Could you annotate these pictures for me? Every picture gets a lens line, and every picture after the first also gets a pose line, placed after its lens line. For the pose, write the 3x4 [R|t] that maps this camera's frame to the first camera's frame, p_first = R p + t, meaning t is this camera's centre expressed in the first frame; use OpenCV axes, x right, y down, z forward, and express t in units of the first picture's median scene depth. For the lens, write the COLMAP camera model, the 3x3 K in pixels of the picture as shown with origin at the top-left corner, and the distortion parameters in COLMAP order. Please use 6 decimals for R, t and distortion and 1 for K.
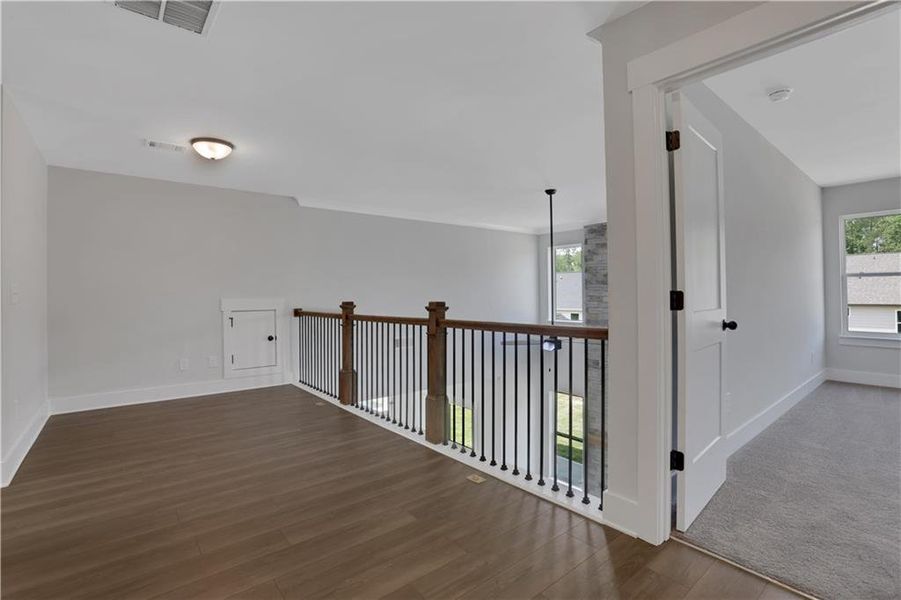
lens RADIAL K [[423.7, 0, 445.6], [0, 423.7, 294.7], [0, 0, 1]] dist [-0.077806, 0.032829]
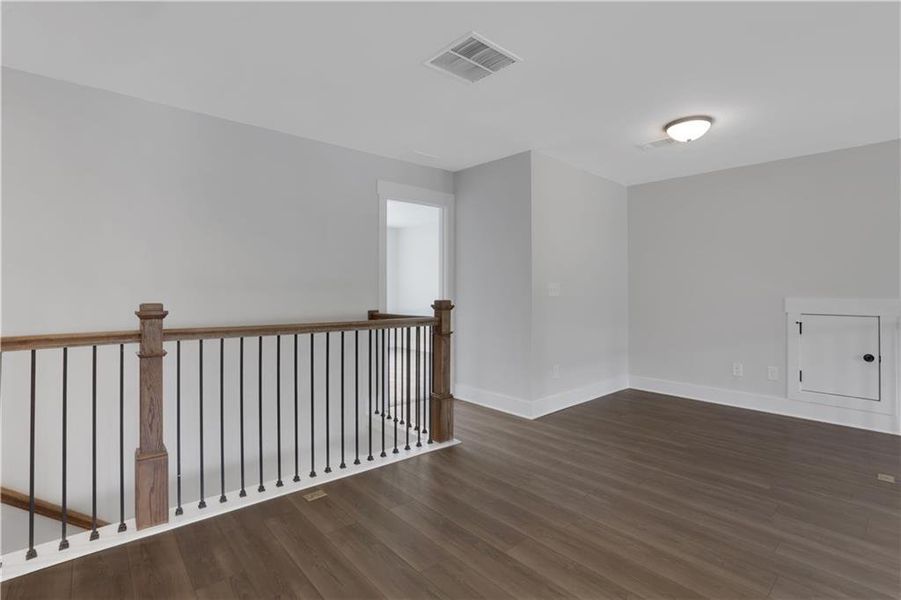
lens RADIAL K [[423.7, 0, 445.6], [0, 423.7, 294.7], [0, 0, 1]] dist [-0.077806, 0.032829]
pose [[0.032066, 0.013976, -0.999388, 0.326382], [-0.008361, 0.999871, 0.013714, -0.000576], [0.999451, 0.007916, 0.032179, 0.475437]]
